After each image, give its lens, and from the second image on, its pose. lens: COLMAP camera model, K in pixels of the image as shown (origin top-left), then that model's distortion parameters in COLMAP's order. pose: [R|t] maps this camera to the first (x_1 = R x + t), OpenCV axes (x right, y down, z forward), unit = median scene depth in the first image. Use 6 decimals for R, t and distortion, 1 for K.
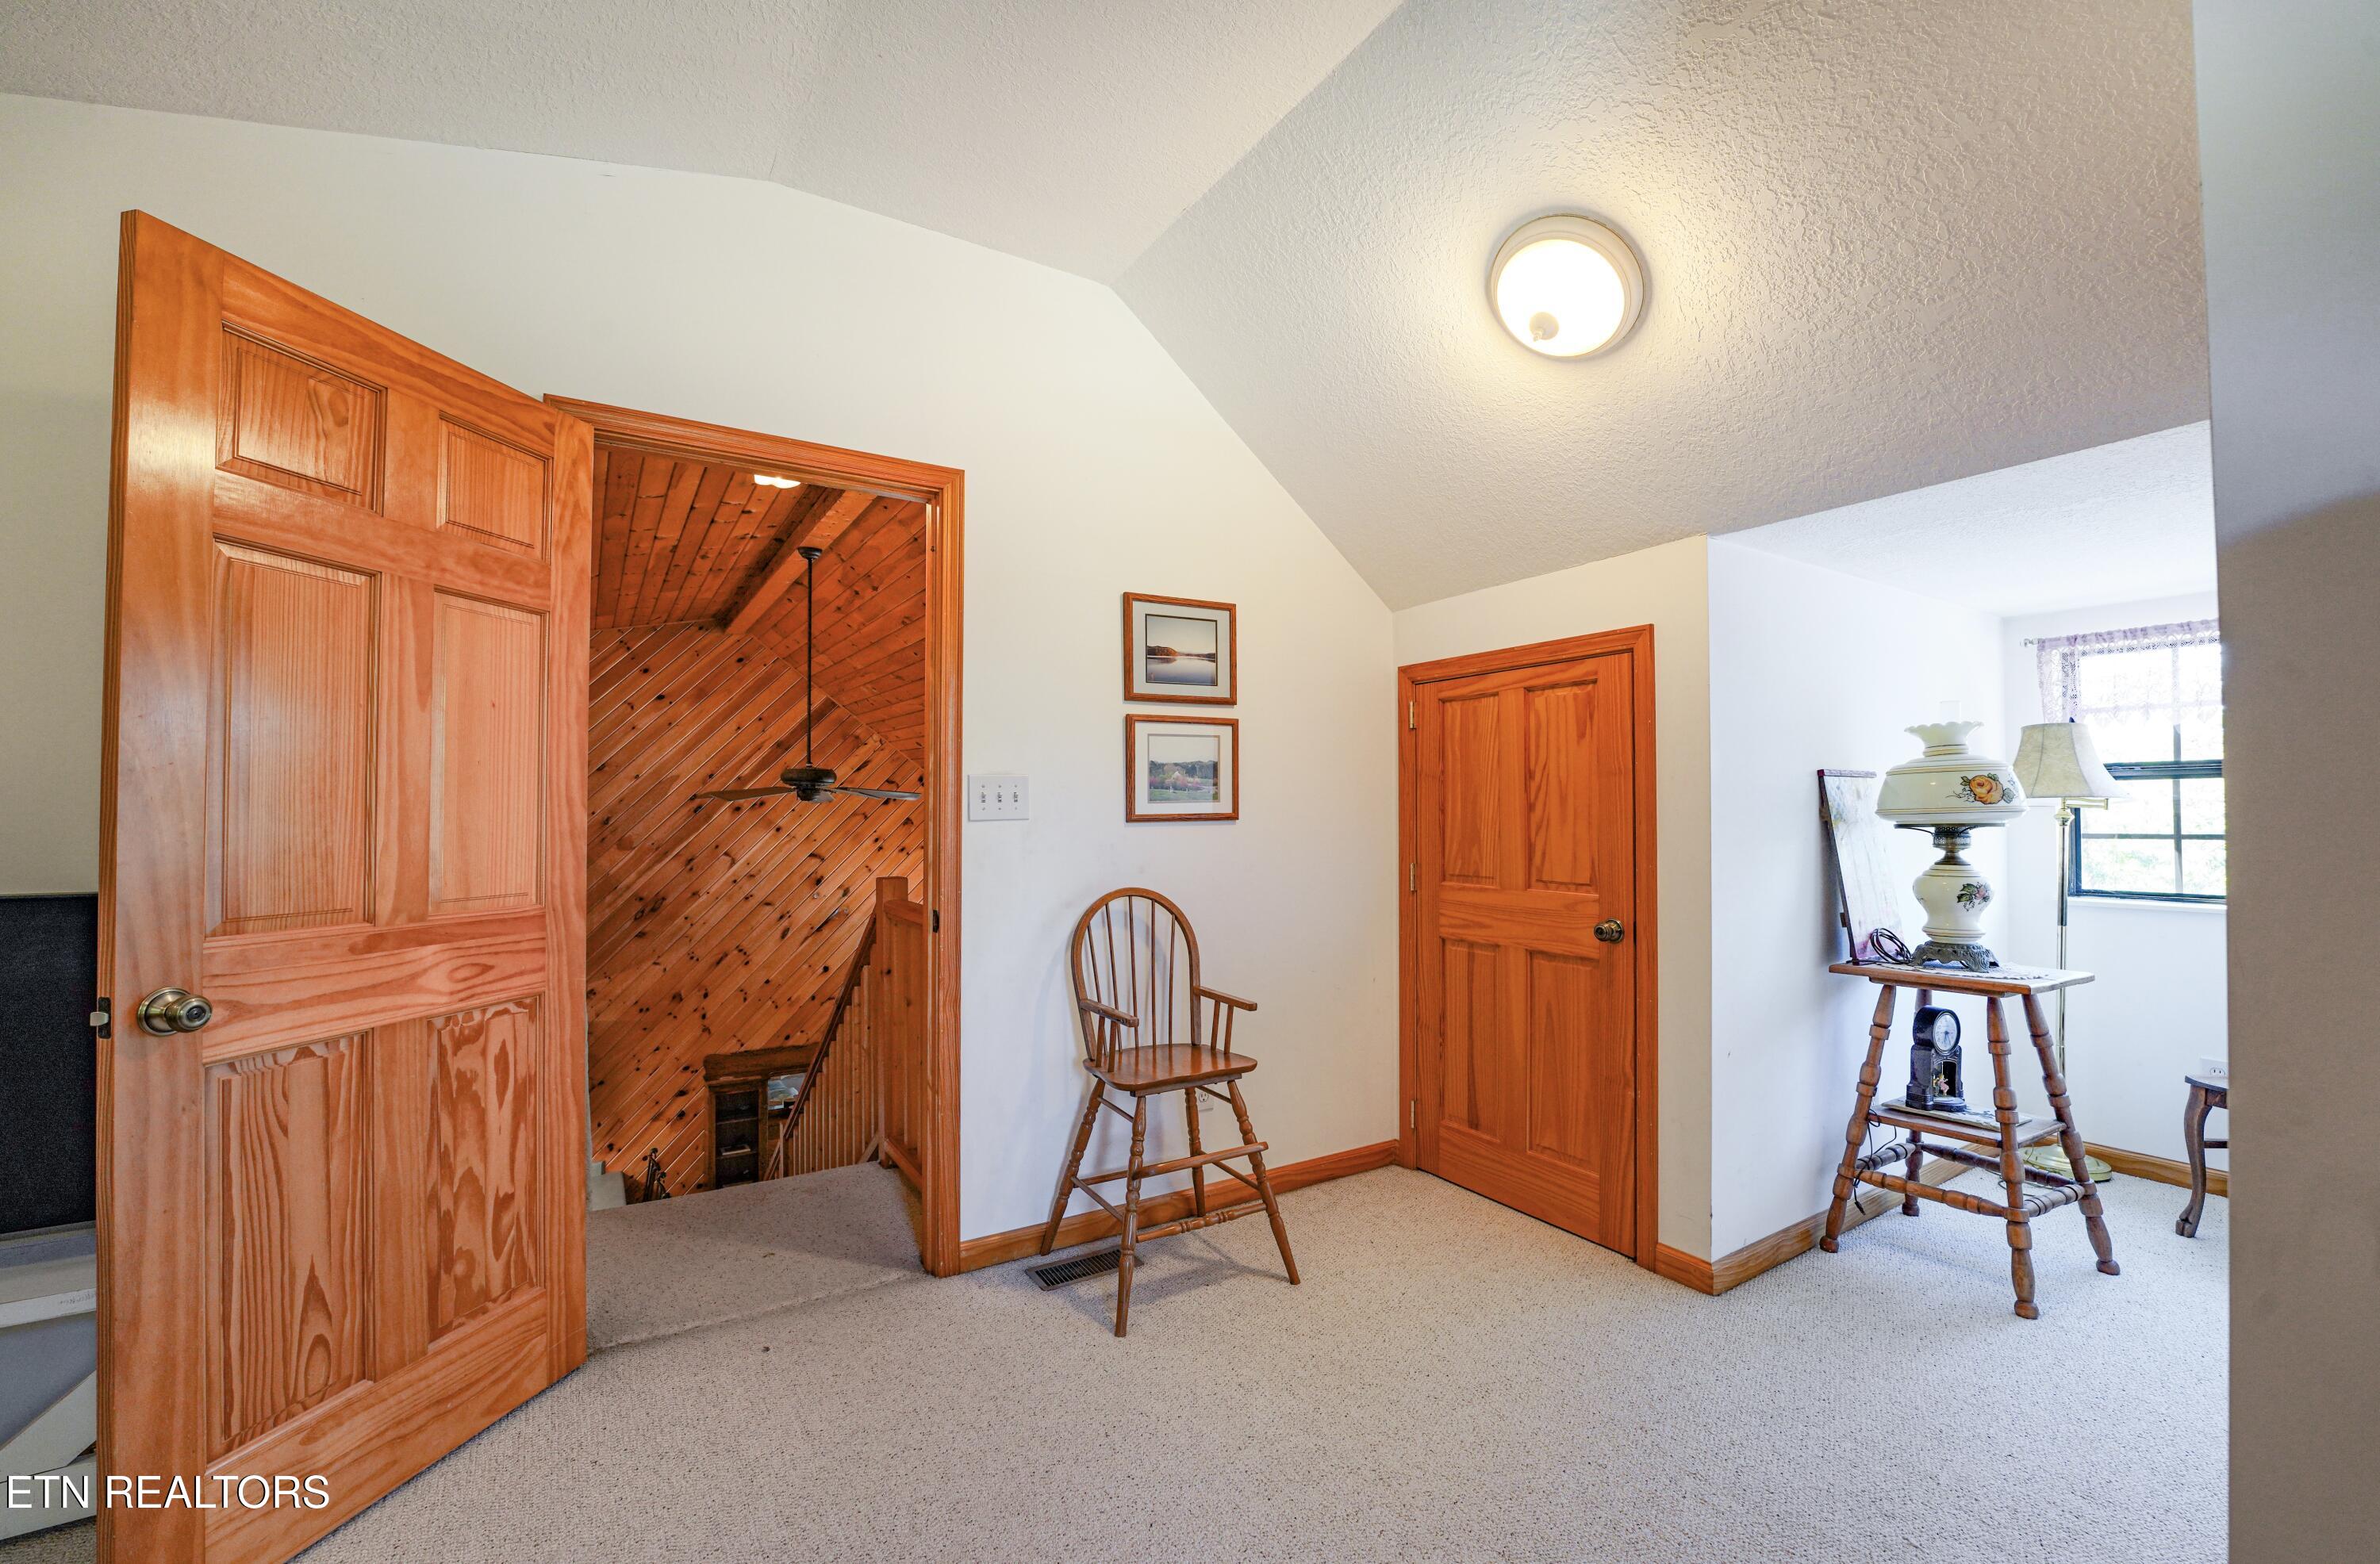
lens RADIAL K [[1004.5, 0, 1197.3], [0, 1004.5, 789.7], [0, 0, 1]] dist [-0.019655, 0.000536]
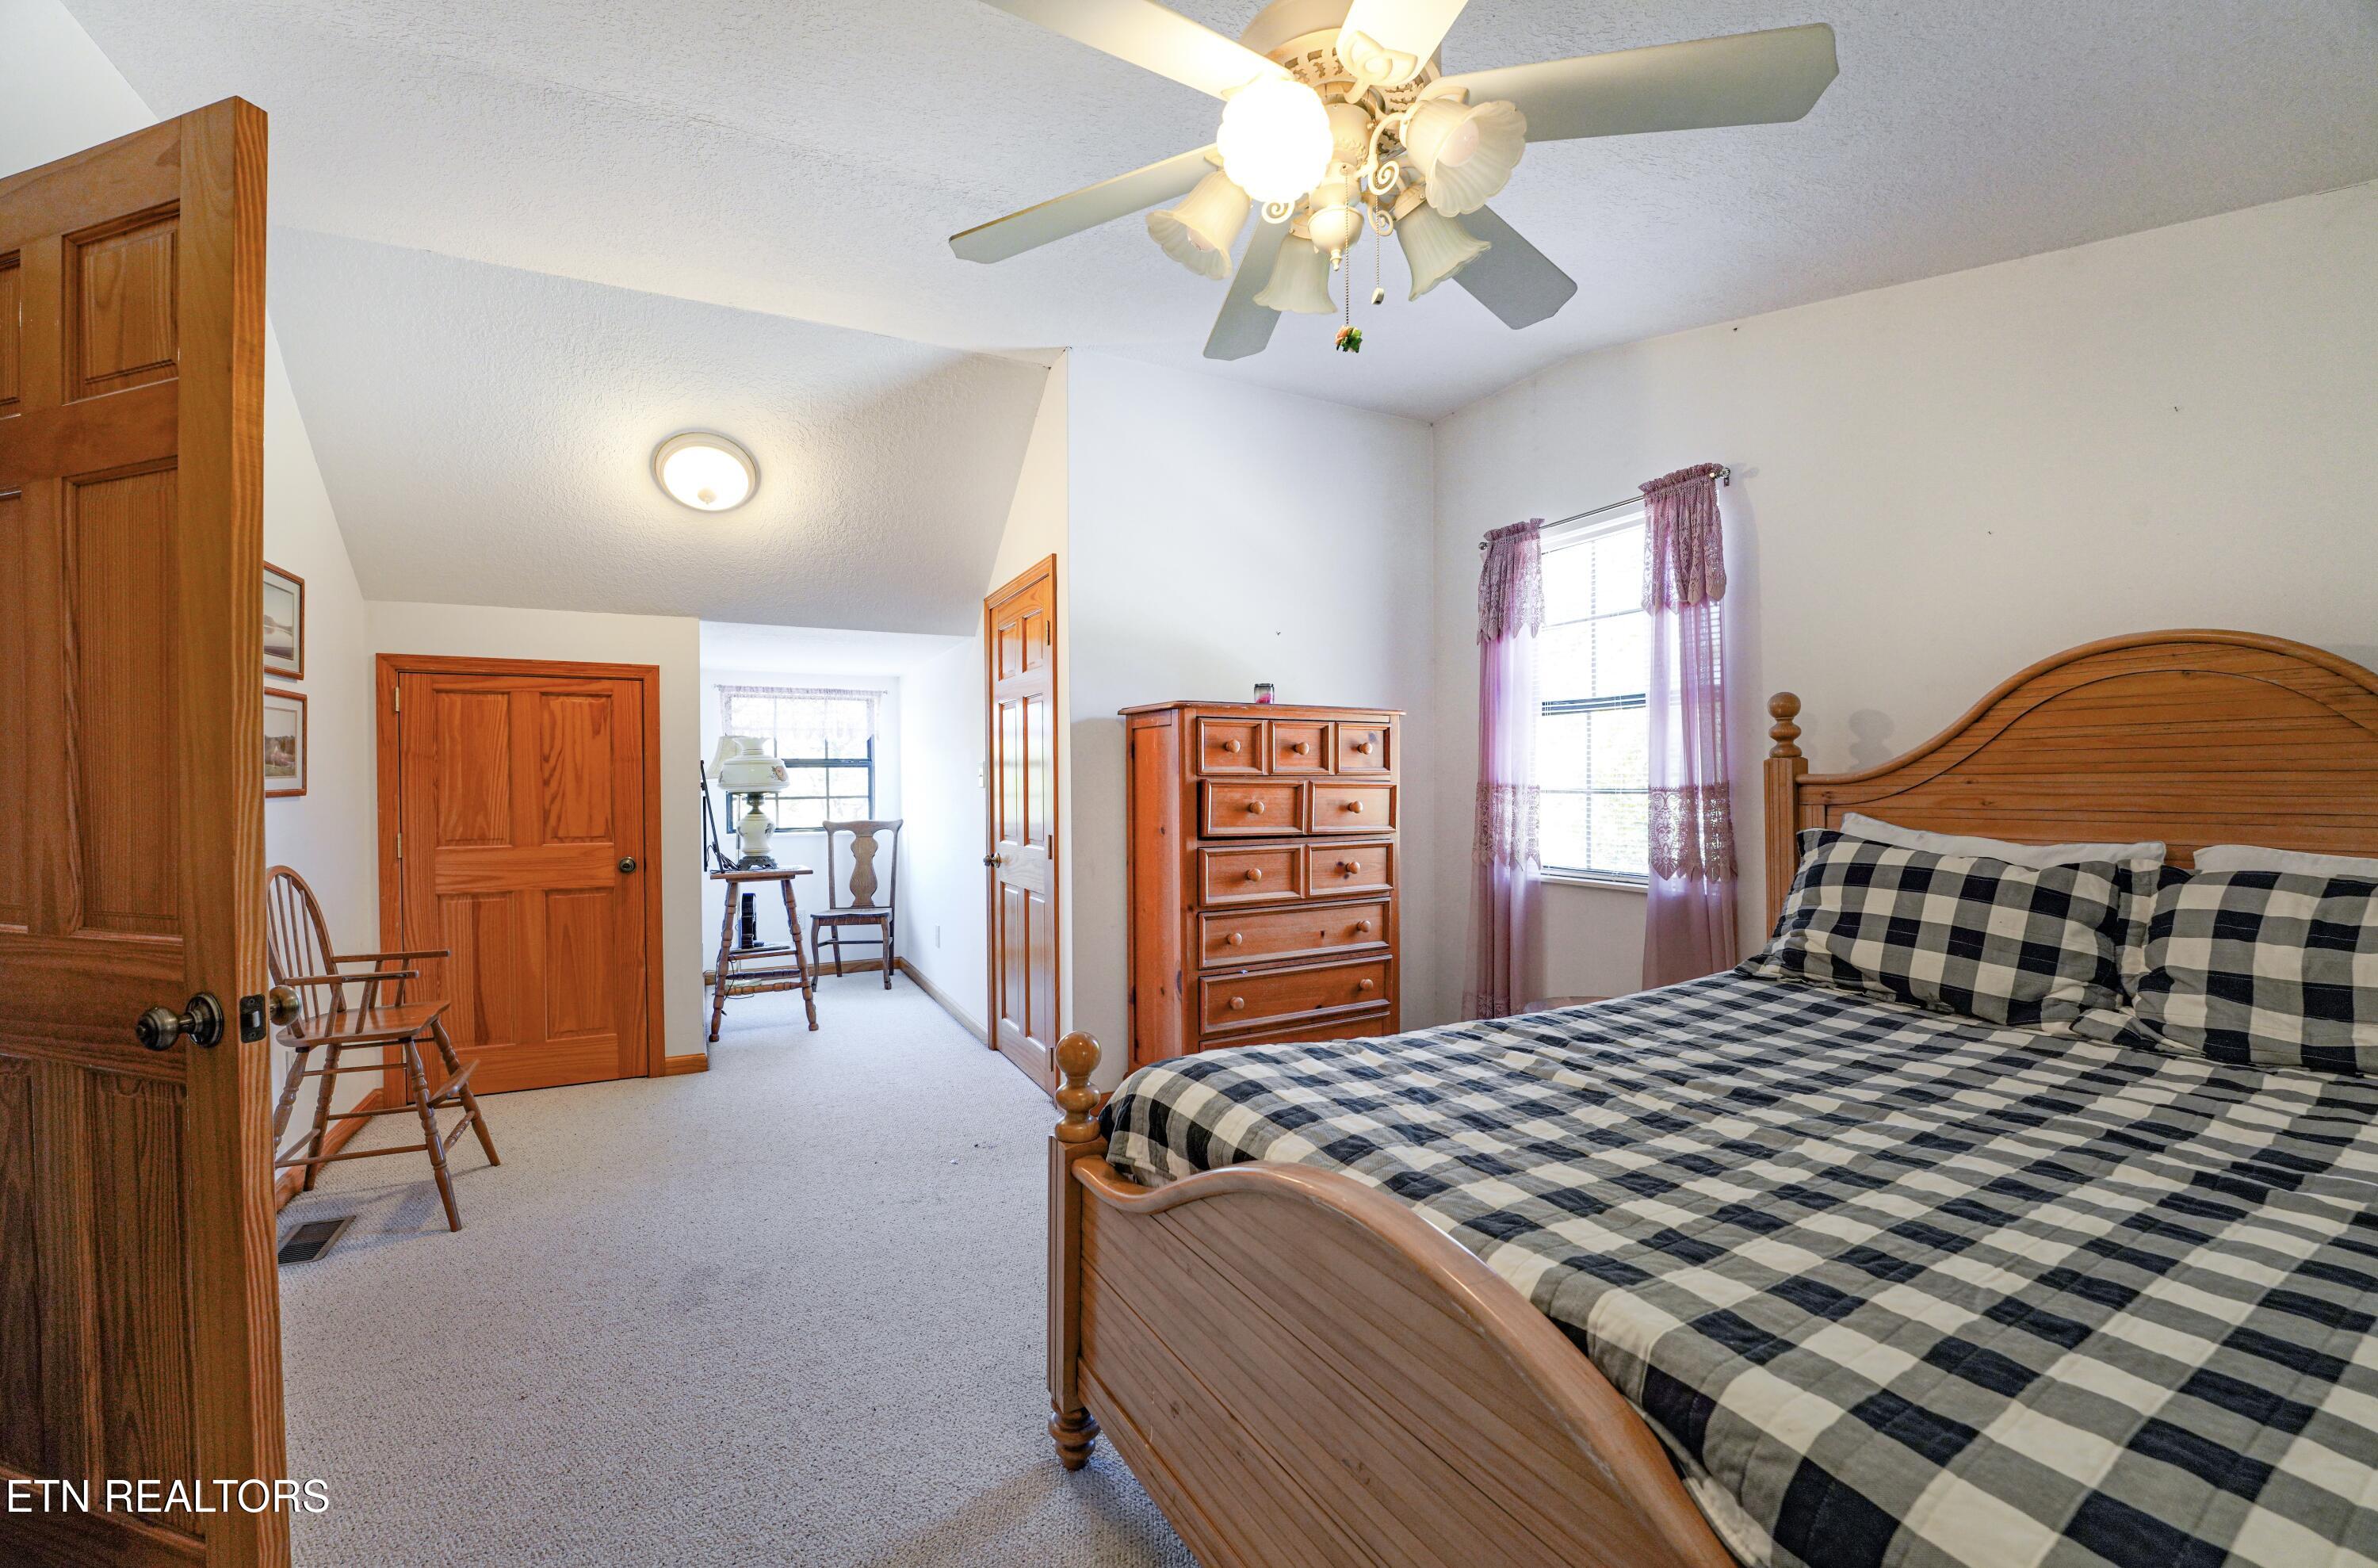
lens RADIAL K [[1003.8, 0, 1195.9], [0, 1003.8, 785.2], [0, 0, 1]] dist [-0.019655, 0.000536]
pose [[0.073698, -0.003032, 0.997276, -0.938927], [-0.018130, 0.999826, 0.004380, -0.000860], [-0.997116, -0.018404, 0.073630, 0.044450]]
